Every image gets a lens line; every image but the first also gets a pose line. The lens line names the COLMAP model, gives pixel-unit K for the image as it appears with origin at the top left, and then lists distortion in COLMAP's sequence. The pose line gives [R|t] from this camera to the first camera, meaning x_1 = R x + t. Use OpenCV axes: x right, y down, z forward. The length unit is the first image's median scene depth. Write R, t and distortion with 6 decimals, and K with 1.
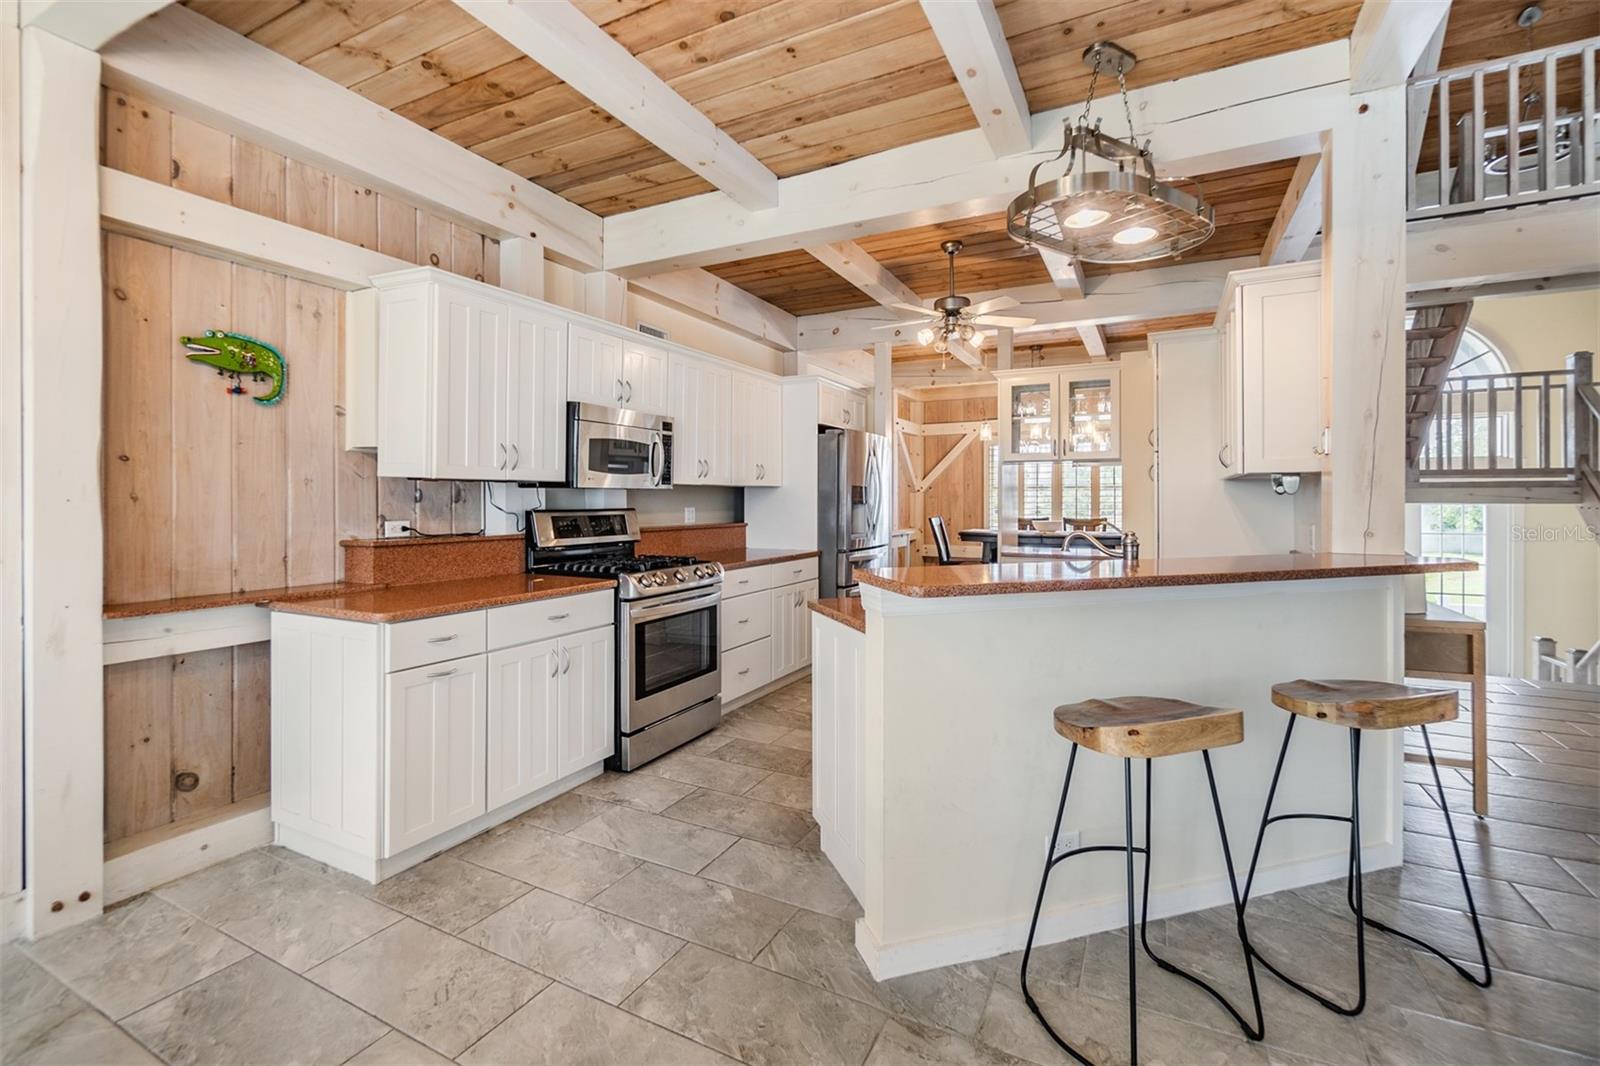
lens RADIAL K [[709.6, 0, 773.2], [0, 709.6, 499.9], [0, 0, 1]] dist [-0.009028, 0.001757]
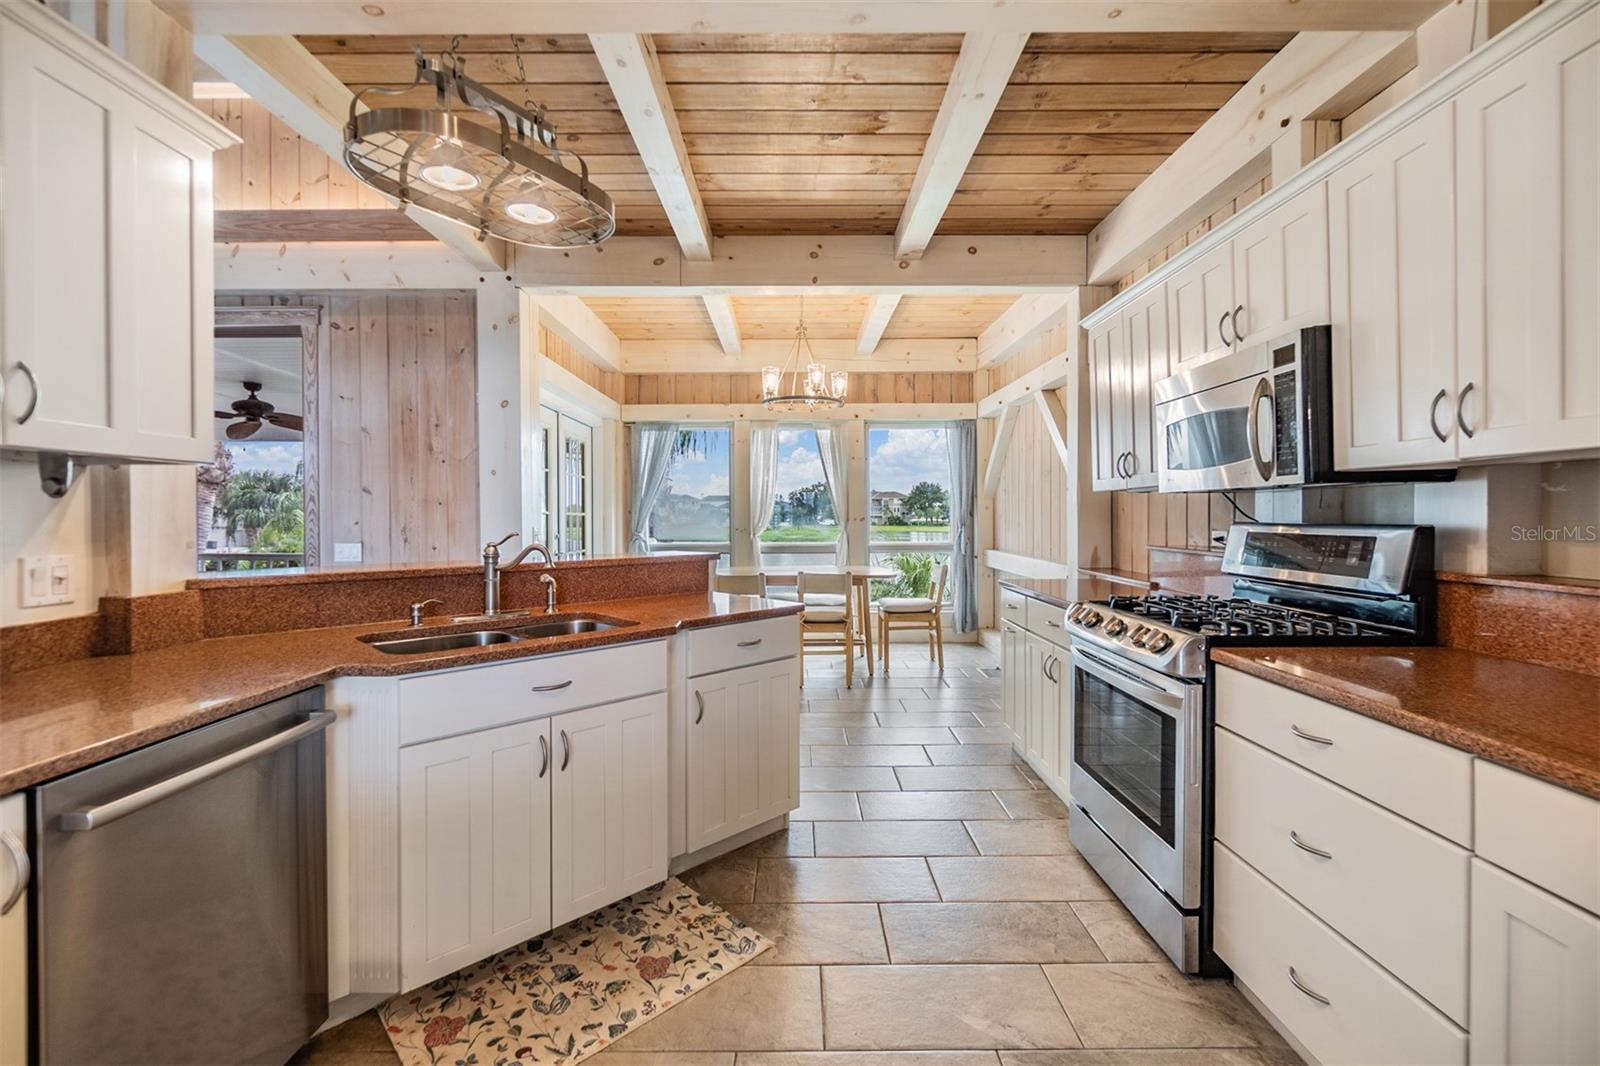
lens RADIAL K [[709.6, 0, 802.9], [0, 709.6, 522.8], [0, 0, 1]] dist [-0.009028, 0.001757]
pose [[-0.878405, 0.008179, -0.477847, 0.375035], [0.002632, 0.999921, 0.012278, 0.004014], [0.477910, 0.009528, -0.878357, 1.282371]]
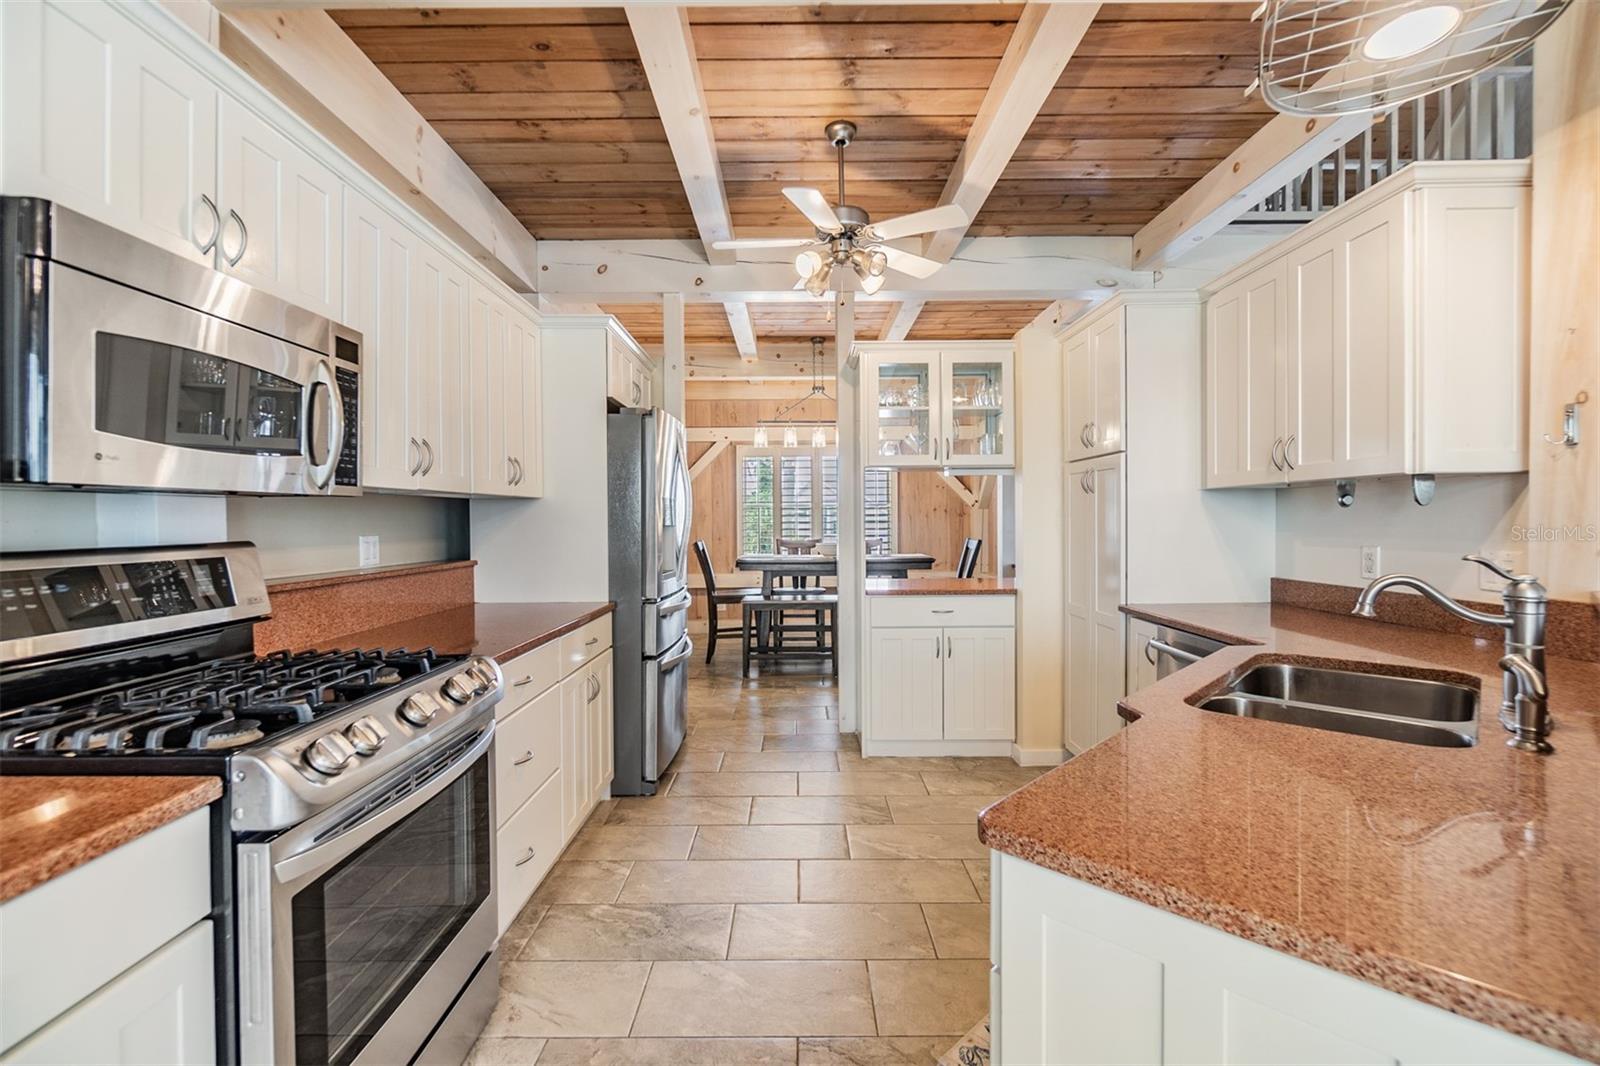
lens RADIAL K [[709.6, 0, 794.6], [0, 709.6, 531.8], [0, 0, 1]] dist [-0.009028, 0.001757]
pose [[0.877362, -0.014717, 0.479603, -0.120403], [0.007603, 0.999830, 0.016772, 0.001194], [-0.479769, -0.011069, 0.877325, 0.501613]]
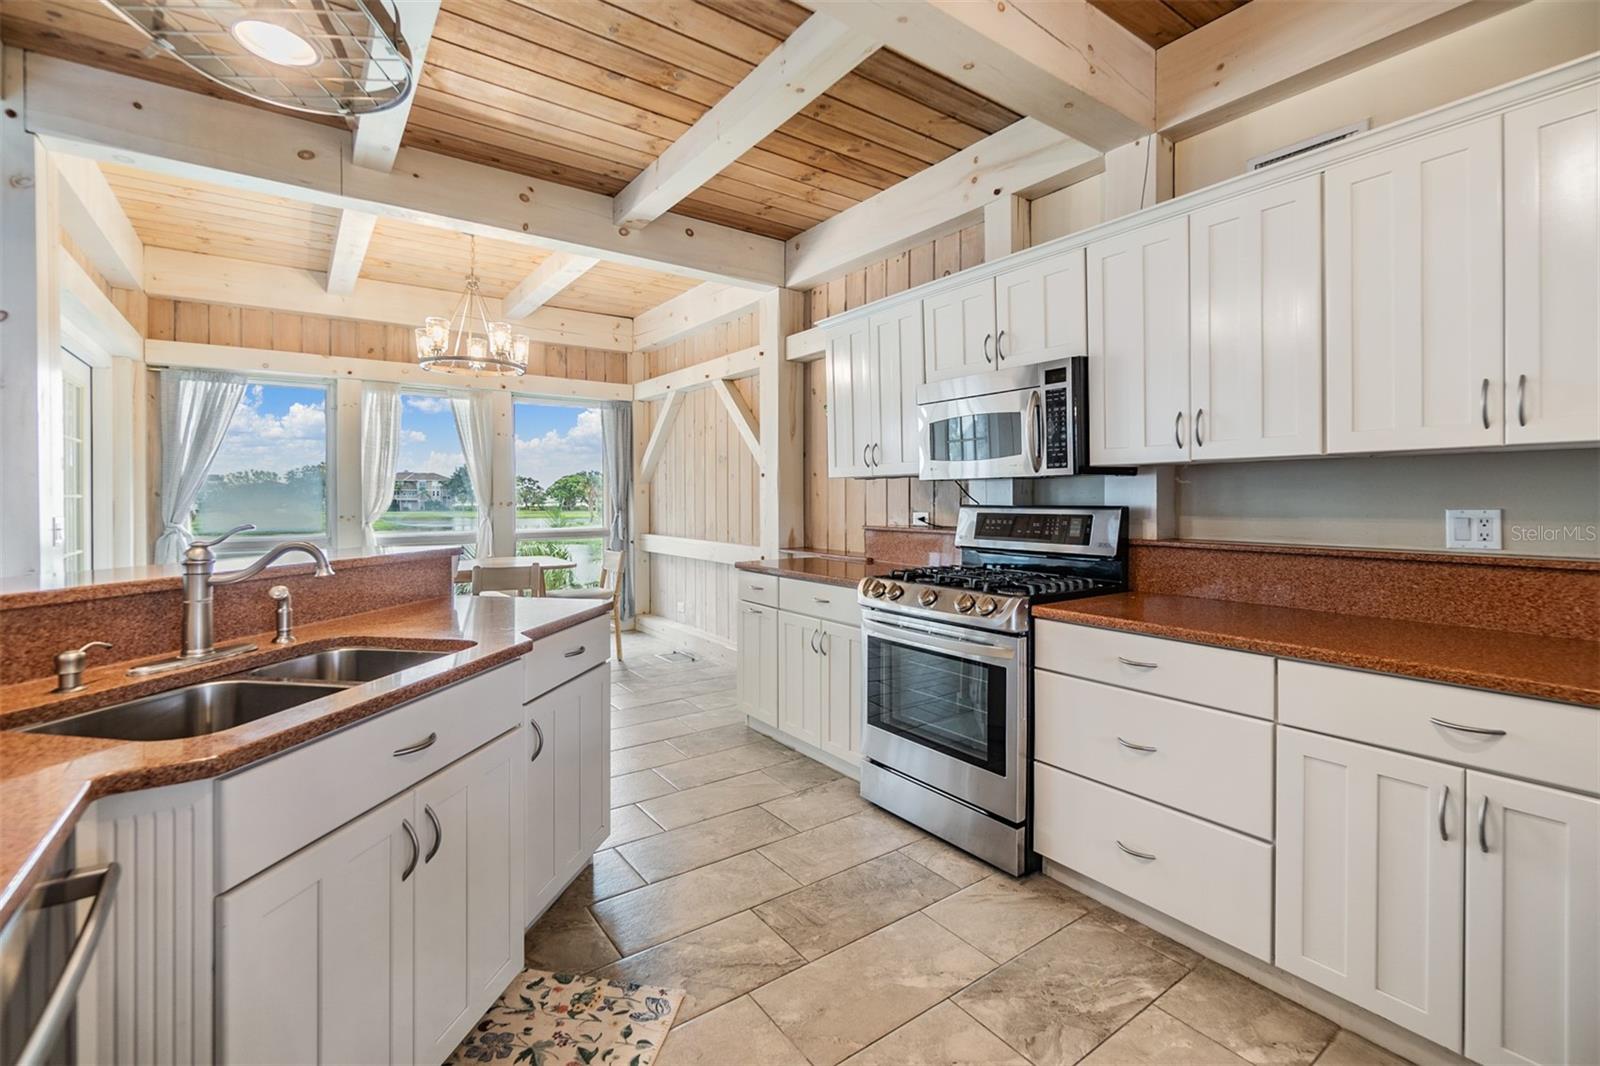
lens RADIAL K [[709.6, 0, 802.8], [0, 709.6, 502.7], [0, 0, 1]] dist [-0.009028, 0.001757]
pose [[-0.432240, 0.006523, -0.901735, 0.519145], [0.000338, 0.999975, 0.007071, 0.004463], [0.901758, 0.002751, -0.432232, 1.082064]]
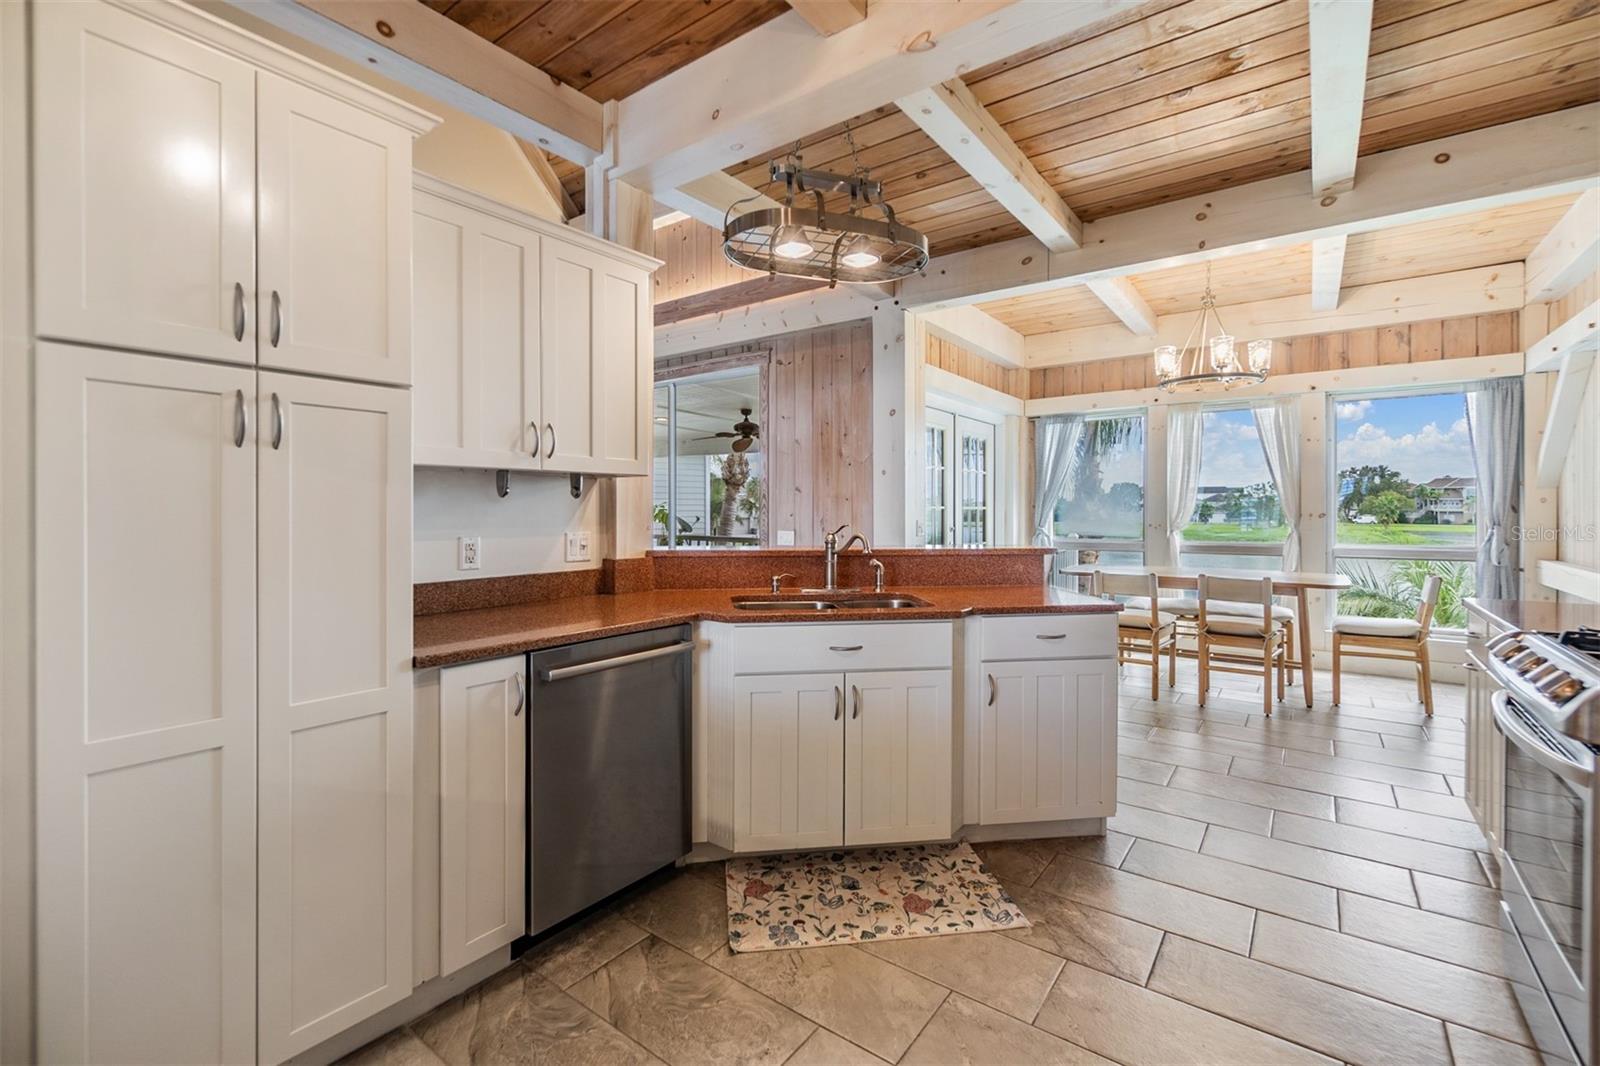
lens RADIAL K [[709.6, 0, 779.4], [0, 709.6, 514.2], [0, 0, 1]] dist [-0.009028, 0.001757]
pose [[-0.985520, -0.000959, 0.169554, 0.246410], [0.000407, 0.999968, 0.008021, 0.003594], [-0.169556, 0.007974, -0.985488, 1.375382]]
